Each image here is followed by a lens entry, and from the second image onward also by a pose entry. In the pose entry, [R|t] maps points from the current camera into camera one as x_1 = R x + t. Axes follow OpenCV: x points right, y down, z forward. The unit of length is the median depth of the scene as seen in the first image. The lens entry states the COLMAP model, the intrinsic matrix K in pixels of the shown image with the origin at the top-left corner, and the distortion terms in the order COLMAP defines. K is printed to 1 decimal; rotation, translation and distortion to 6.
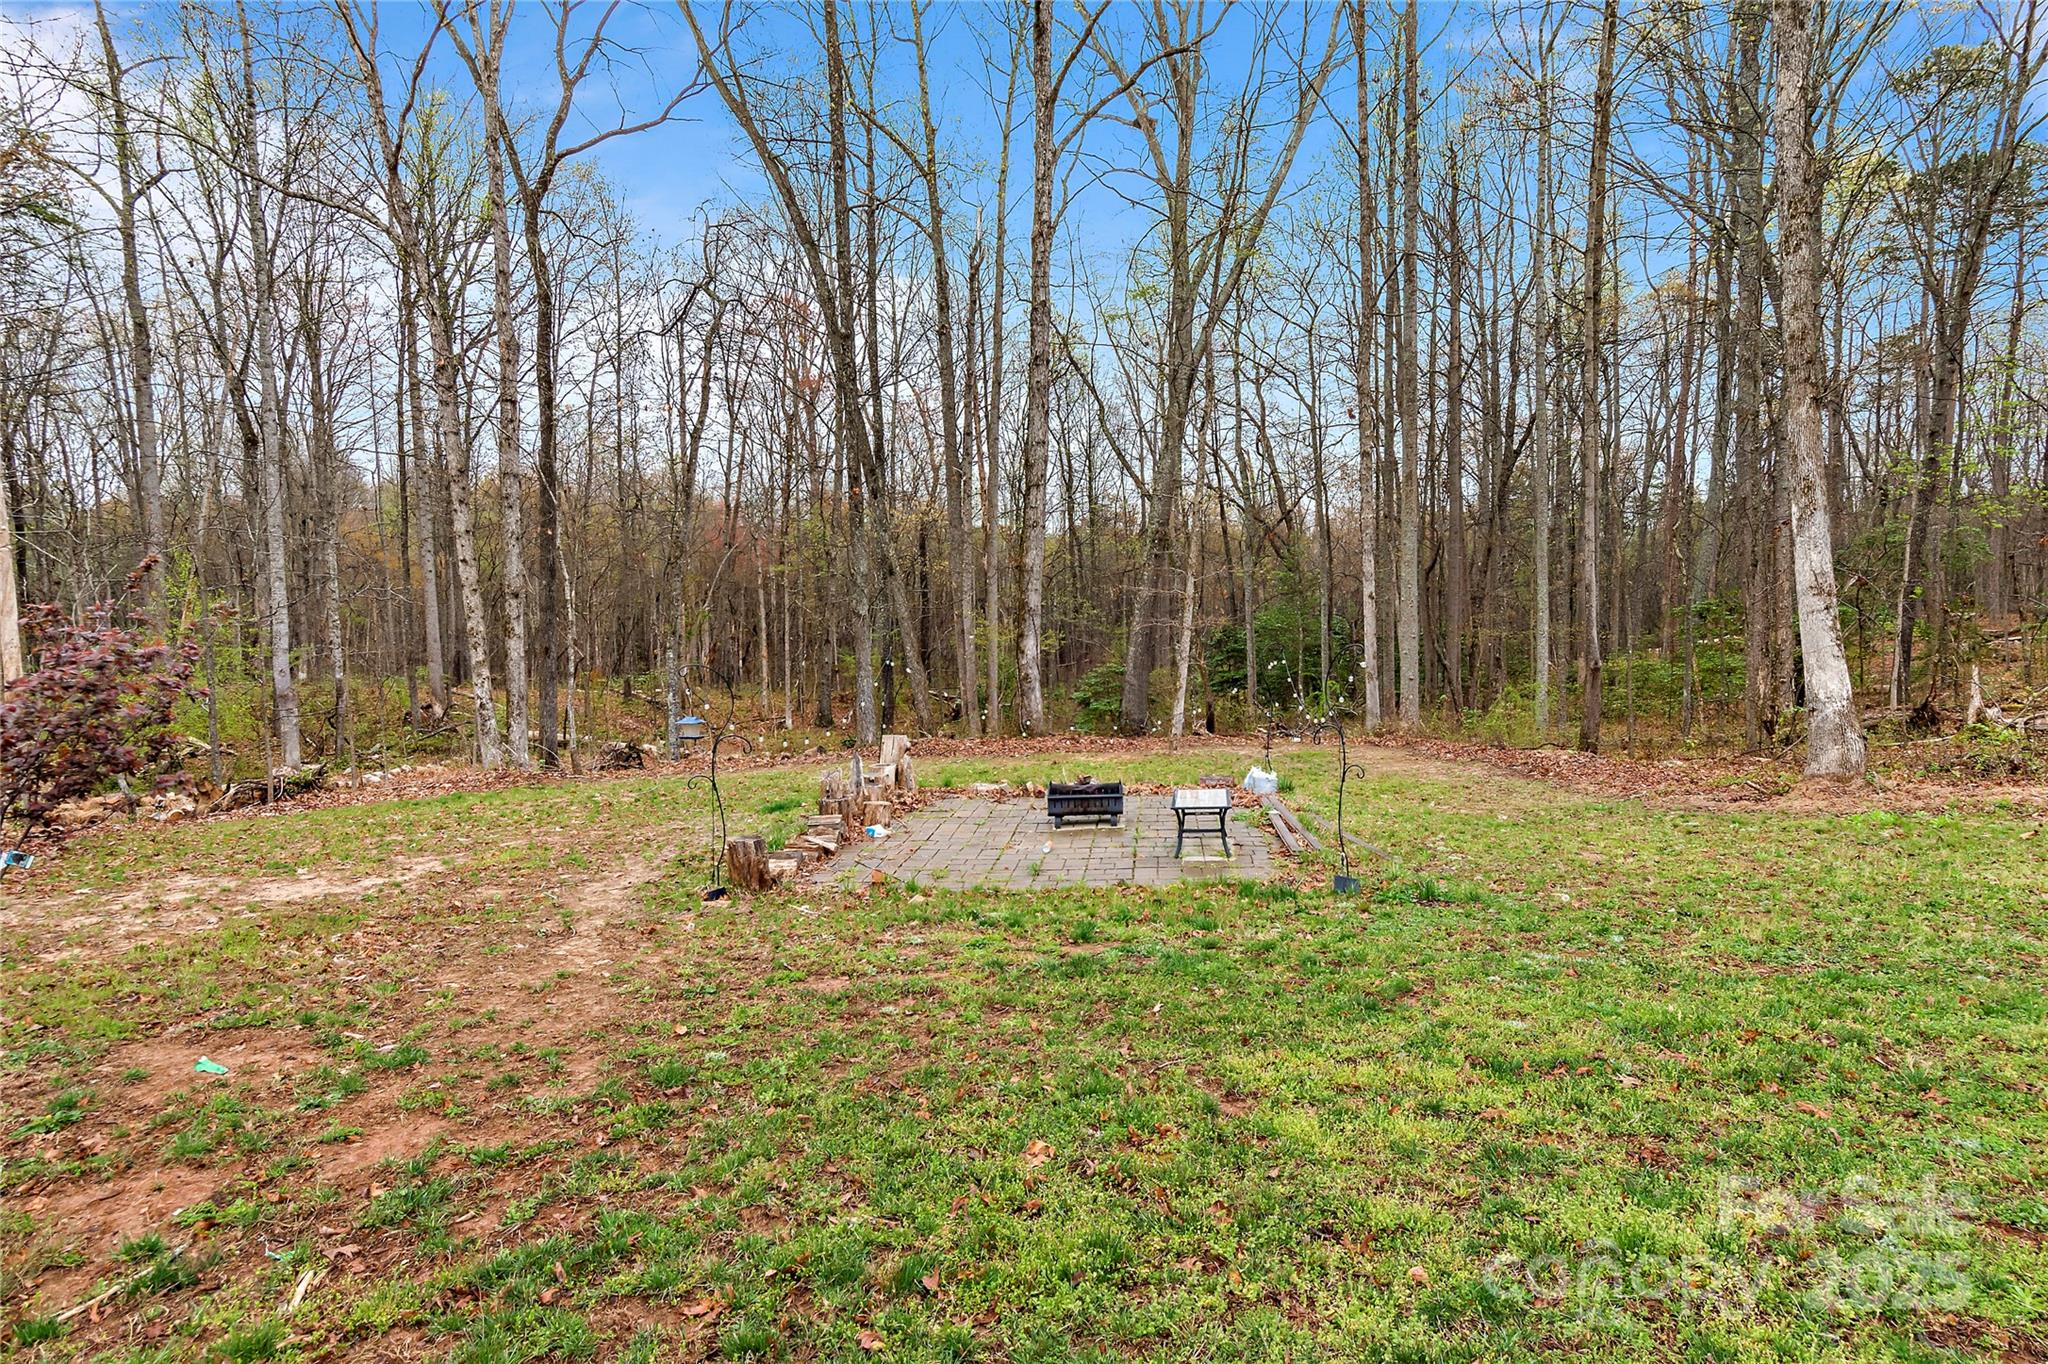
lens RADIAL K [[1123.0, 0, 1073.3], [0, 1123.0, 673.4], [0, 0, 1]] dist [0.001034, -0.003073]
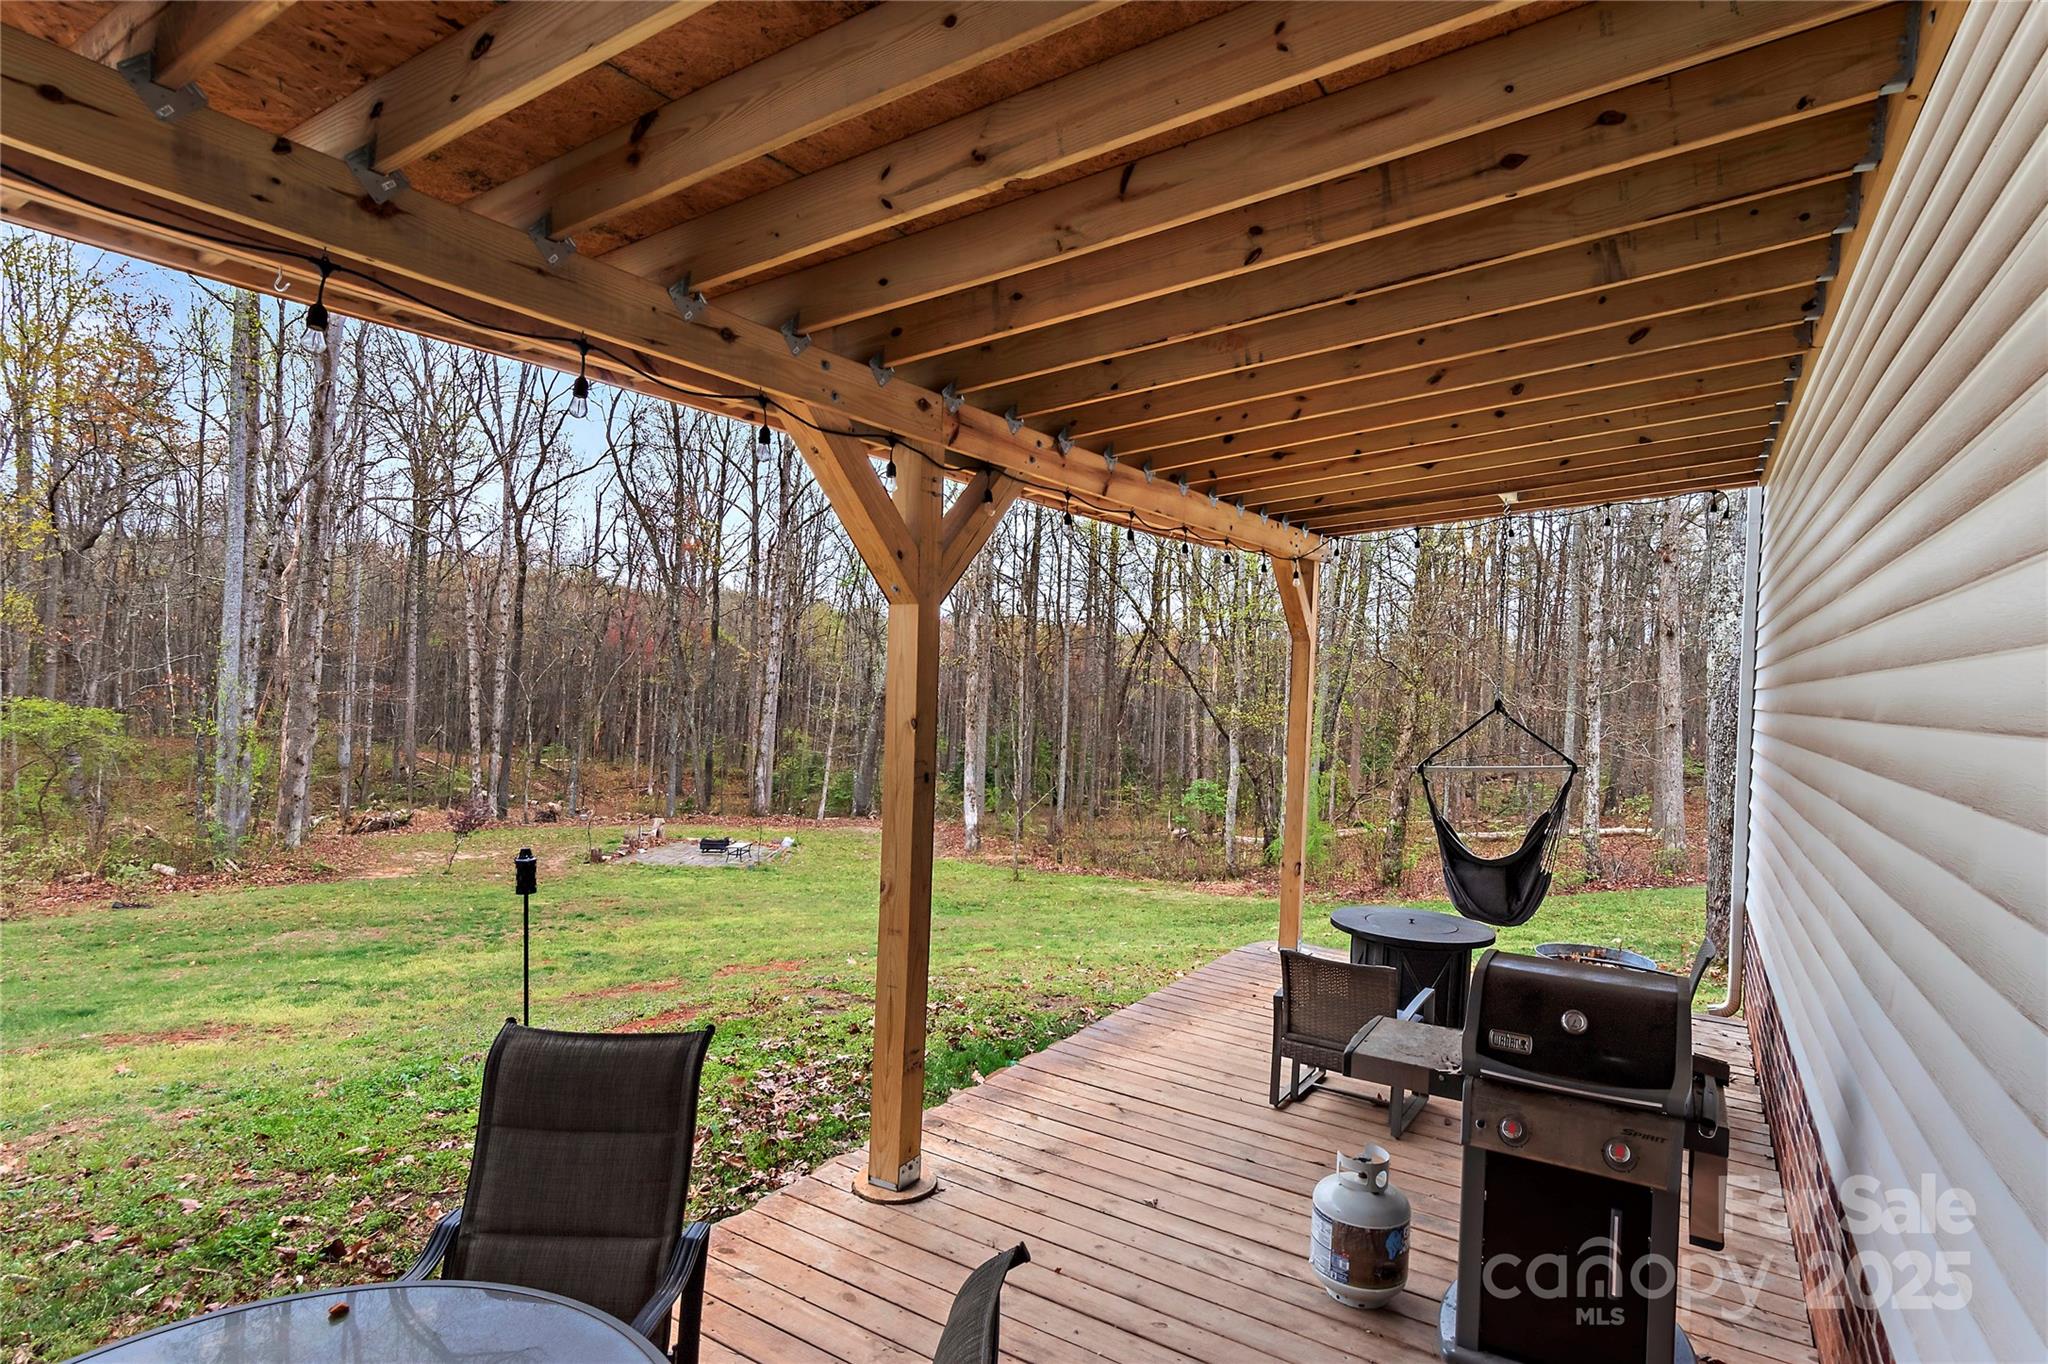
lens RADIAL K [[1083.3, 0, 1024.0], [0, 1083.3, 682.0], [0, 0, 1]] dist [0.000447, -0.000393]
pose [[0.996486, 0.062167, 0.056131, 0.286447], [-0.058990, 0.996654, -0.056582, -0.091645], [-0.059460, 0.053072, 0.996819, -0.875639]]
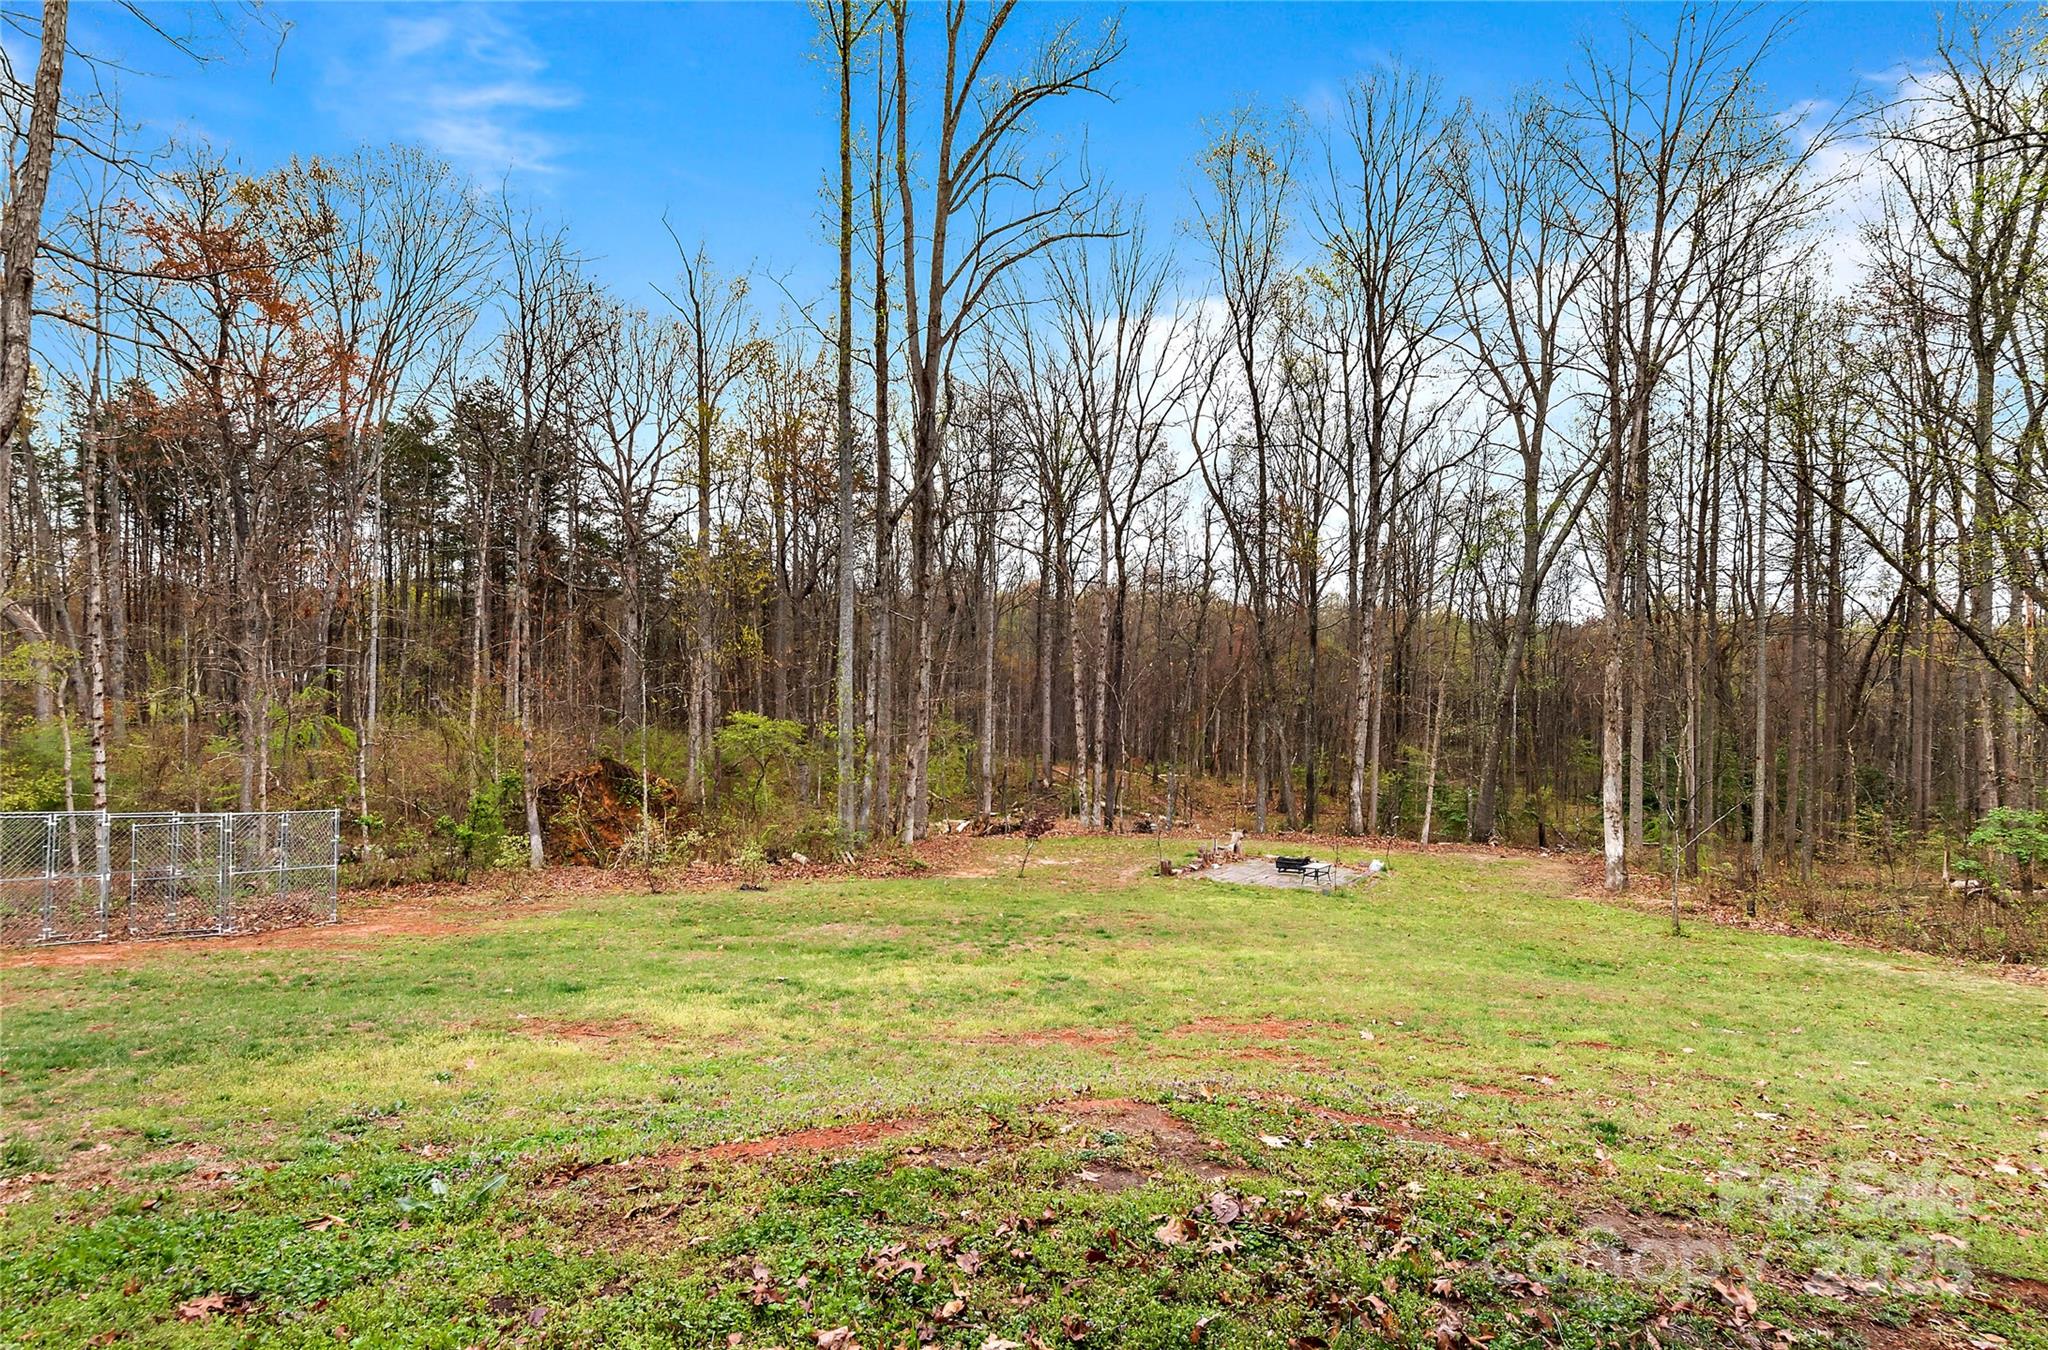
lens RADIAL K [[1101.1, 0, 1062.7], [0, 1101.1, 695.2], [0, 0, 1]] dist [0.013923, 0.000055]
pose [[0.888317, 0.039492, -0.457529, 0.313676], [-0.061018, 0.997612, -0.032361, -0.075833], [0.455158, 0.056665, 0.888606, -0.719026]]
